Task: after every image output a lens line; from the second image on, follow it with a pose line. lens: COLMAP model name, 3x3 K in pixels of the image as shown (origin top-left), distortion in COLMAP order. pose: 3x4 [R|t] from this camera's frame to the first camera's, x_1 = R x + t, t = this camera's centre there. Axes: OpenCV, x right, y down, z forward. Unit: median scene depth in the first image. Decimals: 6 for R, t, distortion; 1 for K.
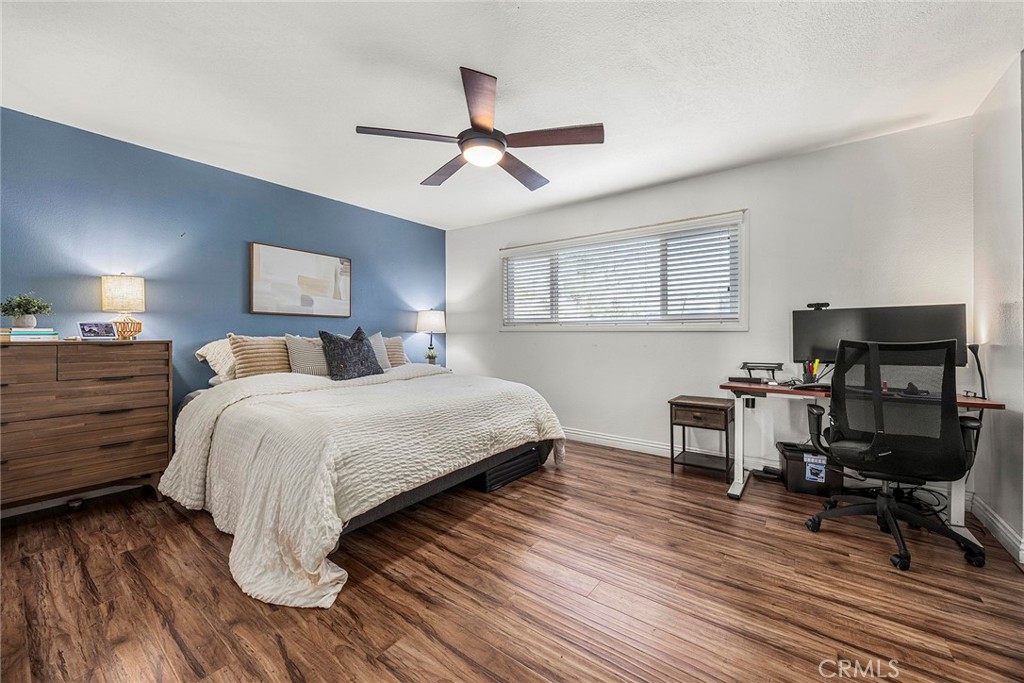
lens RADIAL K [[393.6, 0, 506.0], [0, 393.6, 340.3], [0, 0, 1]] dist [0.000689, -0.000020]
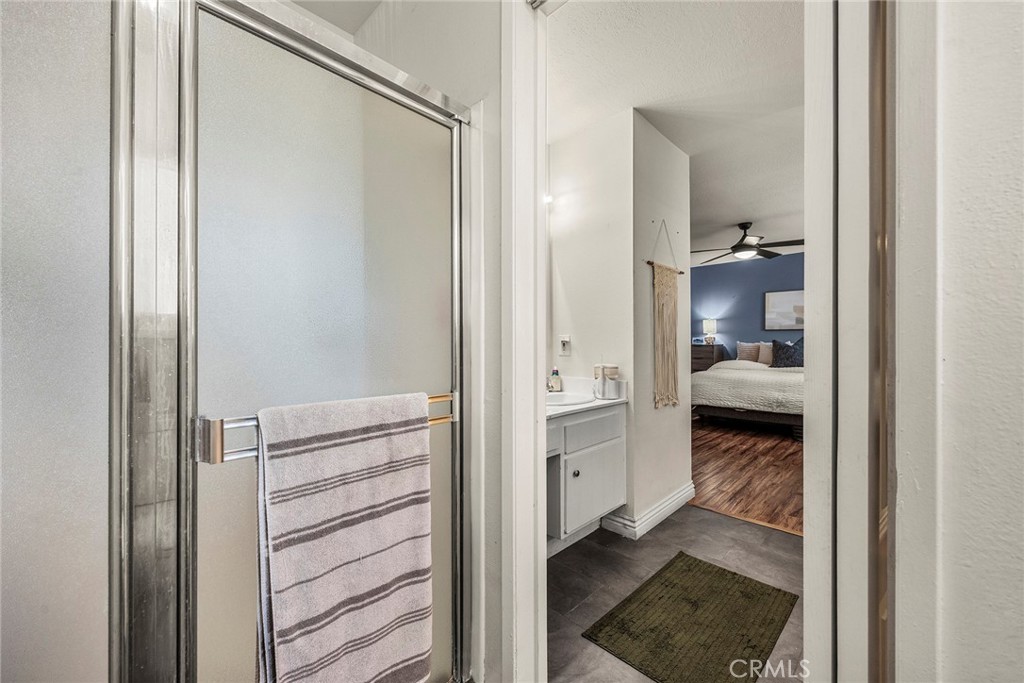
lens RADIAL K [[404.2, 0, 512.0], [0, 404.2, 341.5], [0, 0, 1]] dist [0.001352, 0.000058]
pose [[-0.124799, -0.002148, -0.992180, 1.792315], [-0.011840, 0.999930, -0.000675, -0.001383], [0.992111, 0.011663, -0.124815, 0.064374]]
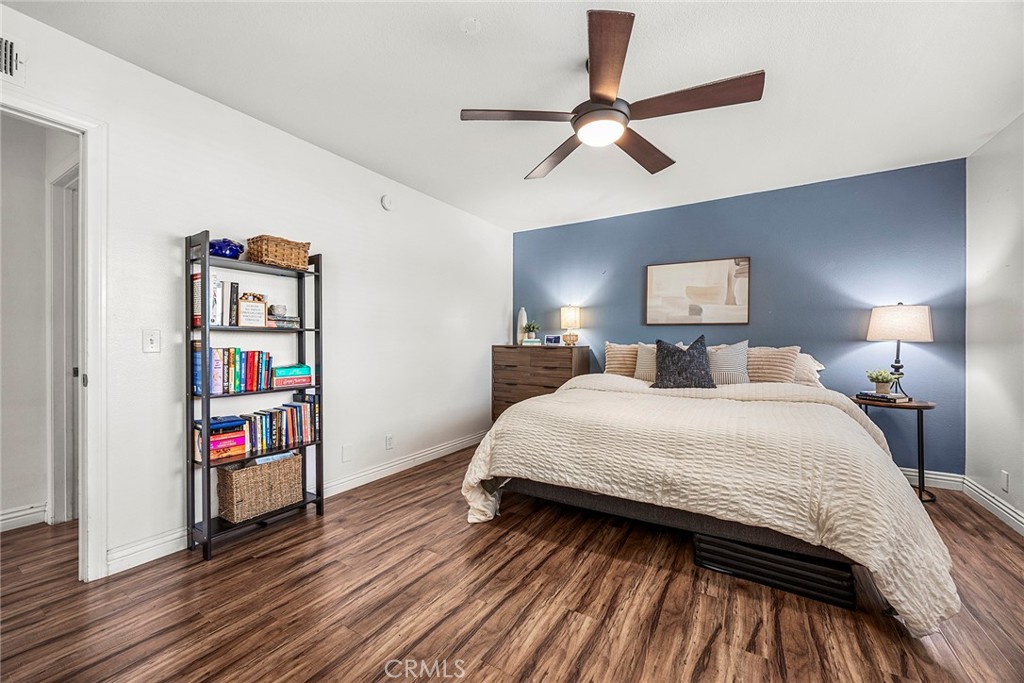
lens RADIAL K [[395.2, 0, 515.6], [0, 395.2, 345.3], [0, 0, 1]] dist [-0.001808, -0.000086]
pose [[0.102590, 0.010400, -0.994669, 0.651984], [-0.020177, 0.999761, 0.008372, -0.011861], [0.994519, 0.019211, 0.102776, 0.613271]]
